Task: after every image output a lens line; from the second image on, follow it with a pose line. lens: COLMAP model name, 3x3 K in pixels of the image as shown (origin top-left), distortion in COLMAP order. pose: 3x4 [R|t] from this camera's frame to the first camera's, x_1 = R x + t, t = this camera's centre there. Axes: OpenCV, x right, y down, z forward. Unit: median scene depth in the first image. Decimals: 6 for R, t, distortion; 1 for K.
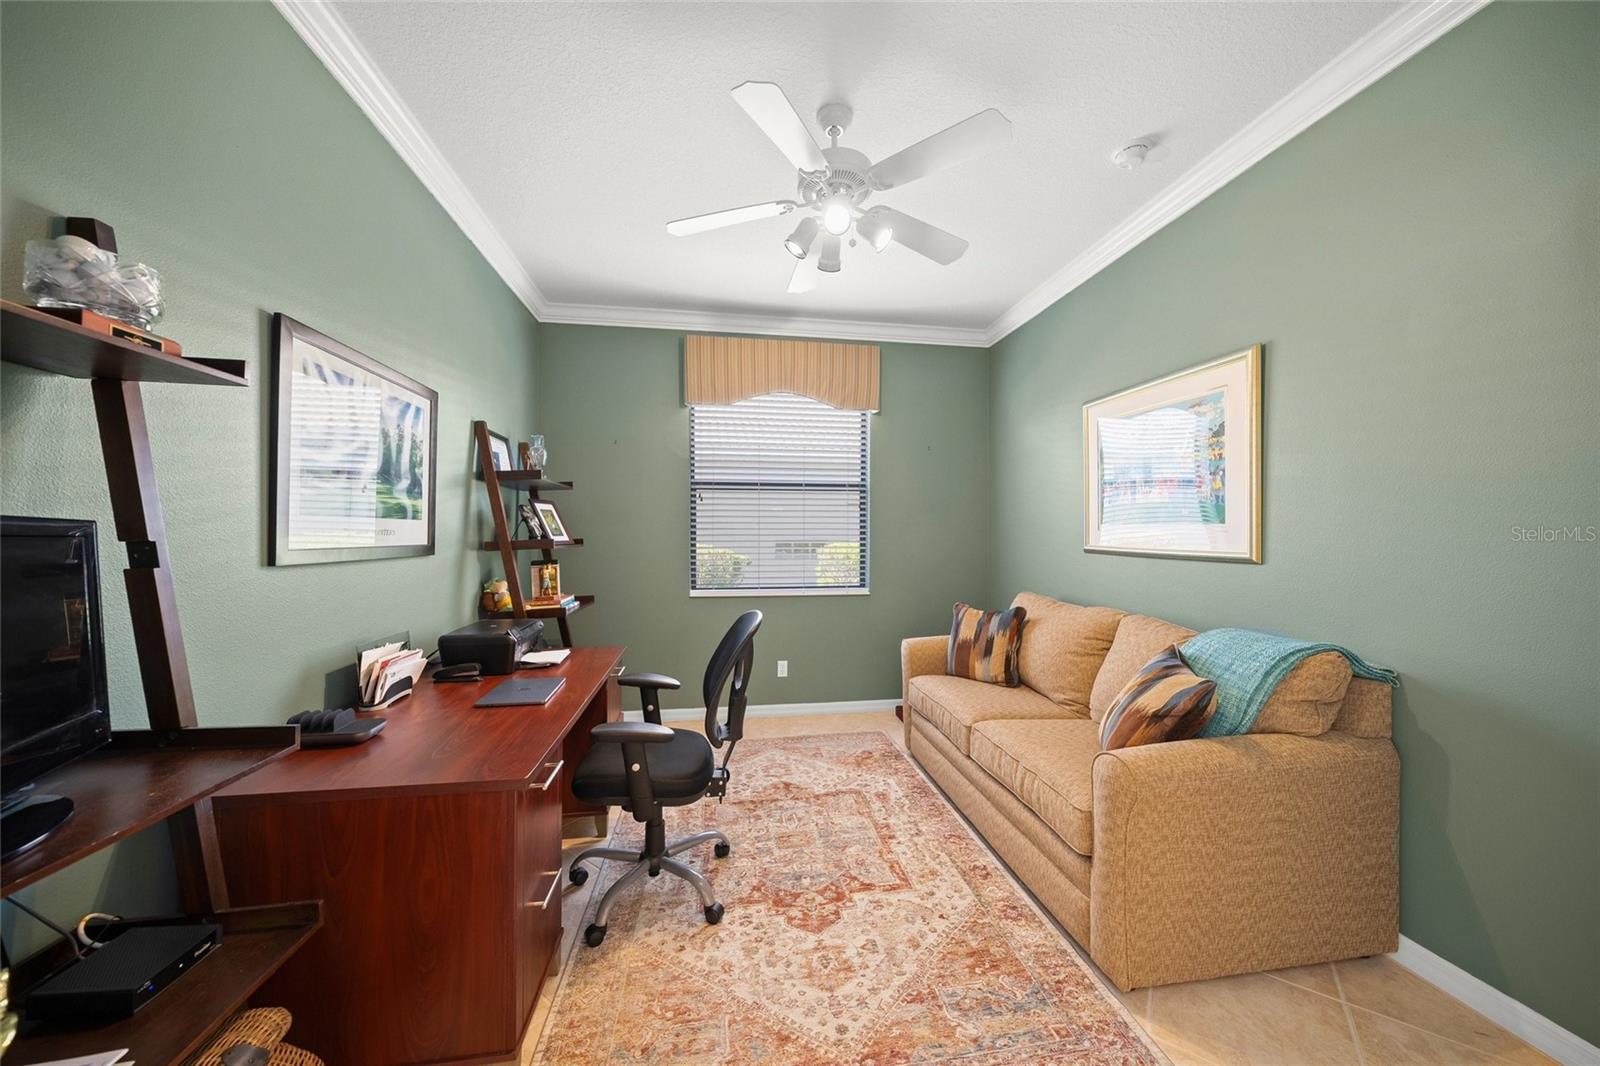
lens RADIAL K [[550.0, 0, 794.1], [0, 550.0, 534.6], [0, 0, 1]] dist [-0.000169, 0.000056]
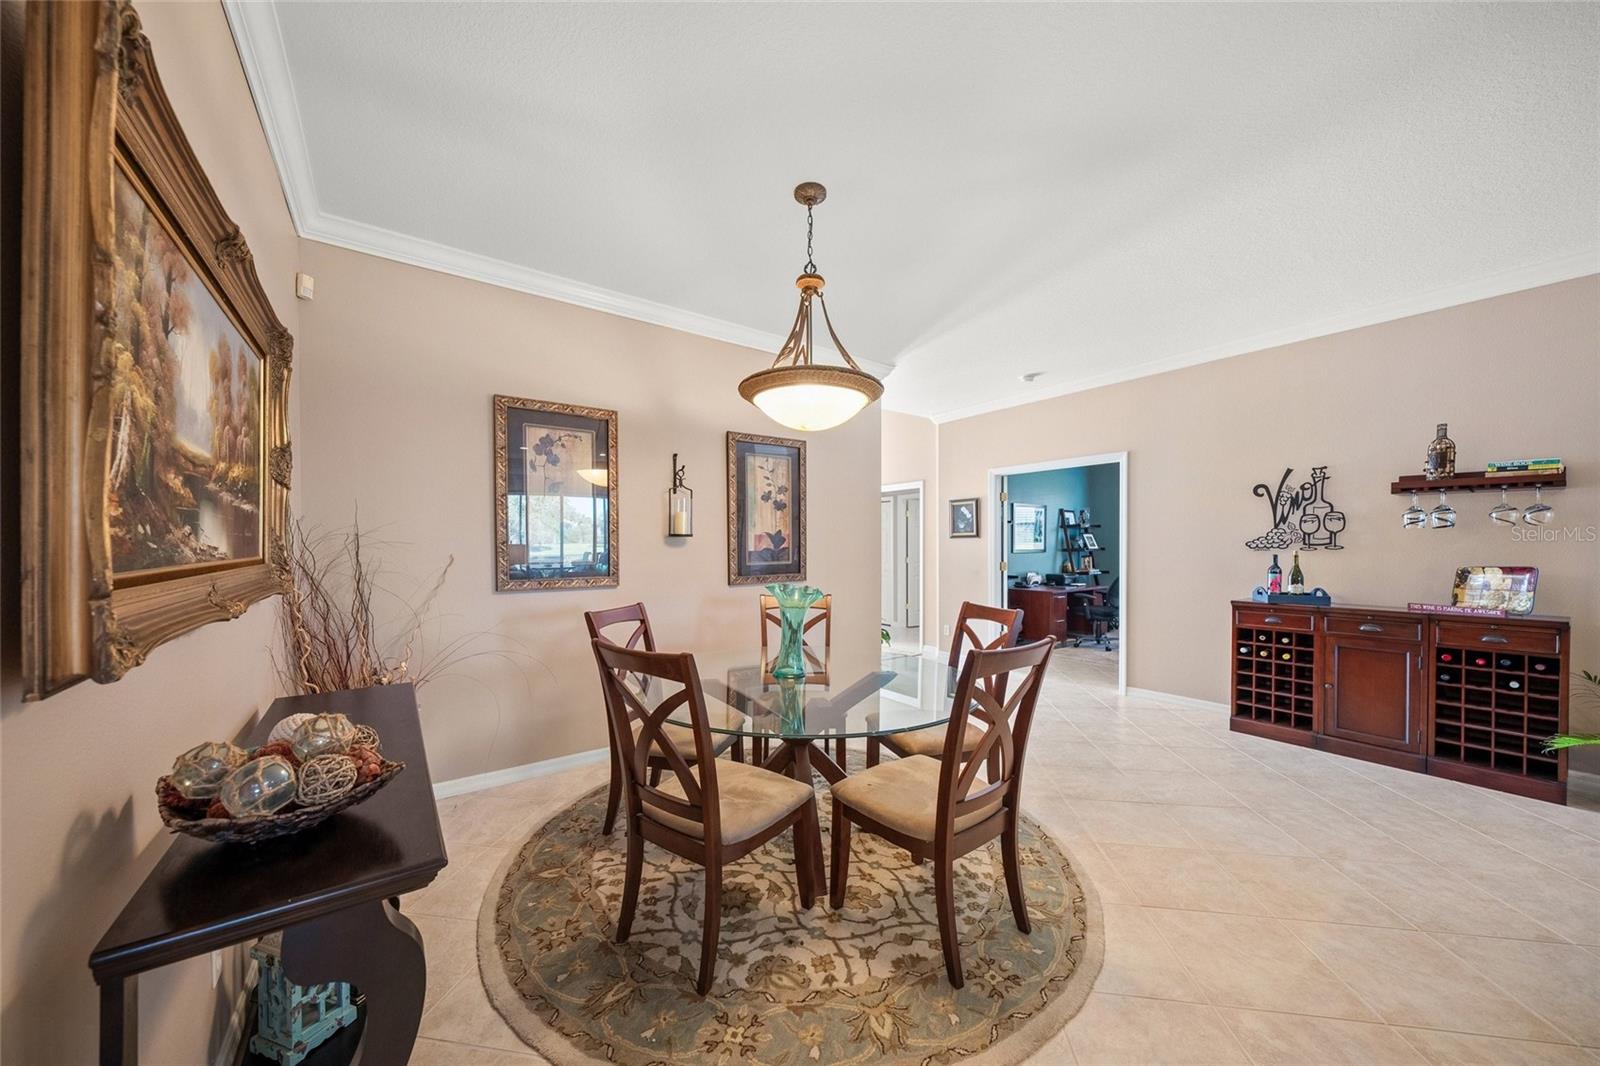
lens RADIAL K [[550.0, 0, 794.1], [0, 550.0, 534.6], [0, 0, 1]] dist [-0.000169, 0.000056]
pose [[0.468817, -0.022562, -0.883007, 1.506437], [0.002717, 0.999706, -0.024102, 0.005322], [0.883291, 0.008900, 0.468740, -1.835264]]
